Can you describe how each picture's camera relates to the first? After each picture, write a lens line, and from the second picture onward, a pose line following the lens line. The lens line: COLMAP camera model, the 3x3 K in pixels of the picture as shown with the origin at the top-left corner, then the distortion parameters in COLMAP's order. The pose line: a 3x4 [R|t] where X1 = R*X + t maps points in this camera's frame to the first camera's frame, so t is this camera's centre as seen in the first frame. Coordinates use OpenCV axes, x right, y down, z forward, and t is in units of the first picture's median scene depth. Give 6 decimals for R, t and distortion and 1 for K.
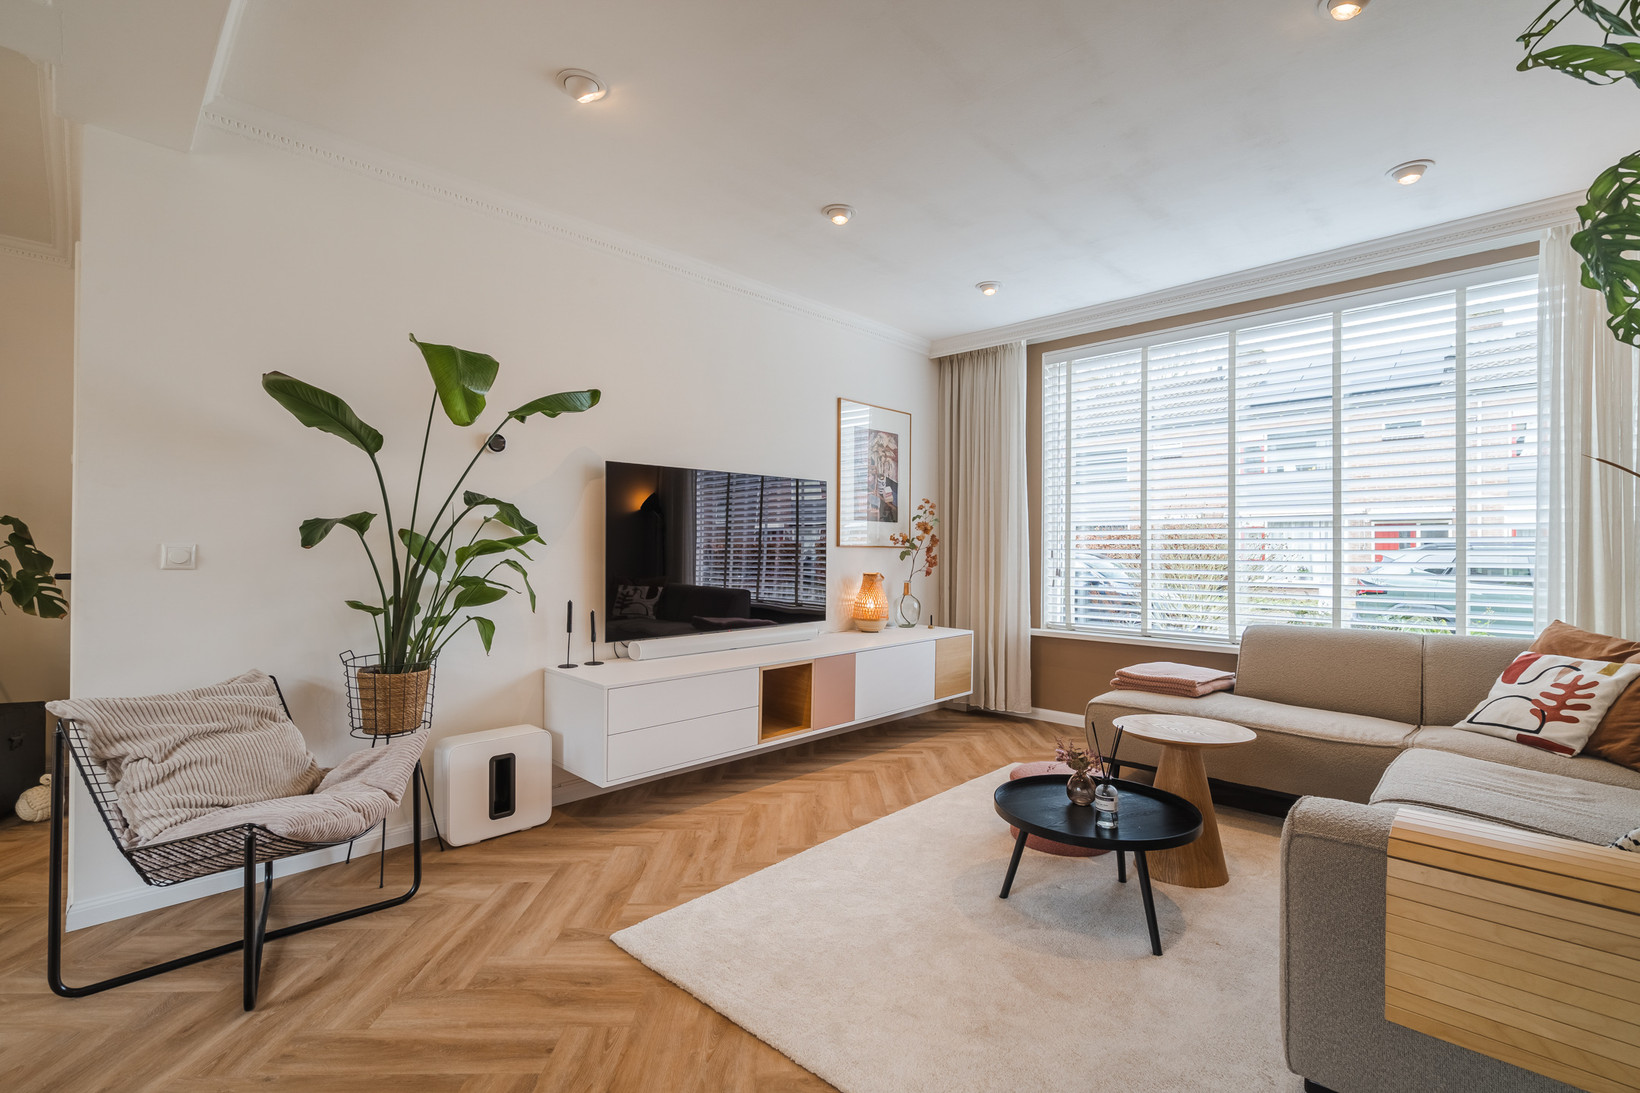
lens RADIAL K [[738.6, 0, 820.0], [0, 738.6, 546.5], [0, 0, 1]] dist [-0.001365, -0.000165]
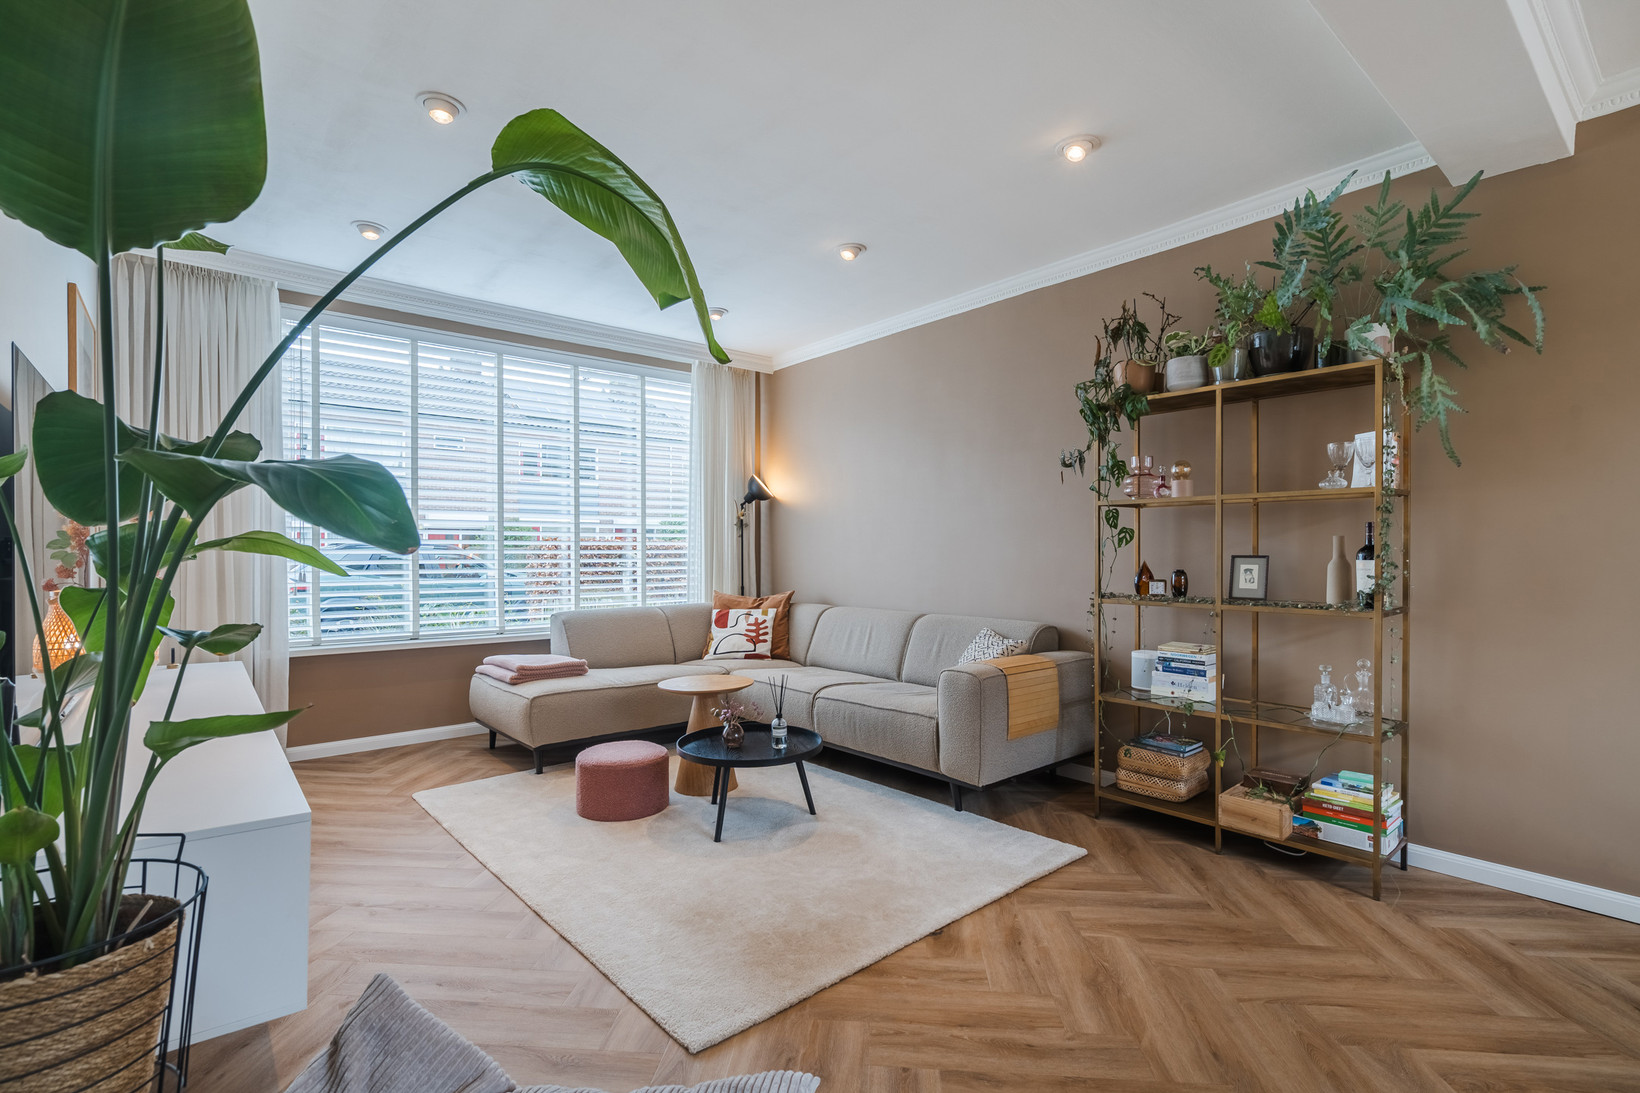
lens RADIAL K [[763.4, 0, 820.8], [0, 763.4, 554.5], [0, 0, 1]] dist [-0.001065, -0.000093]
pose [[0.103387, -0.006652, 0.994619, -0.856987], [-0.003506, 0.999969, 0.007052, 0.001684], [-0.994635, -0.004217, 0.103361, 0.633319]]
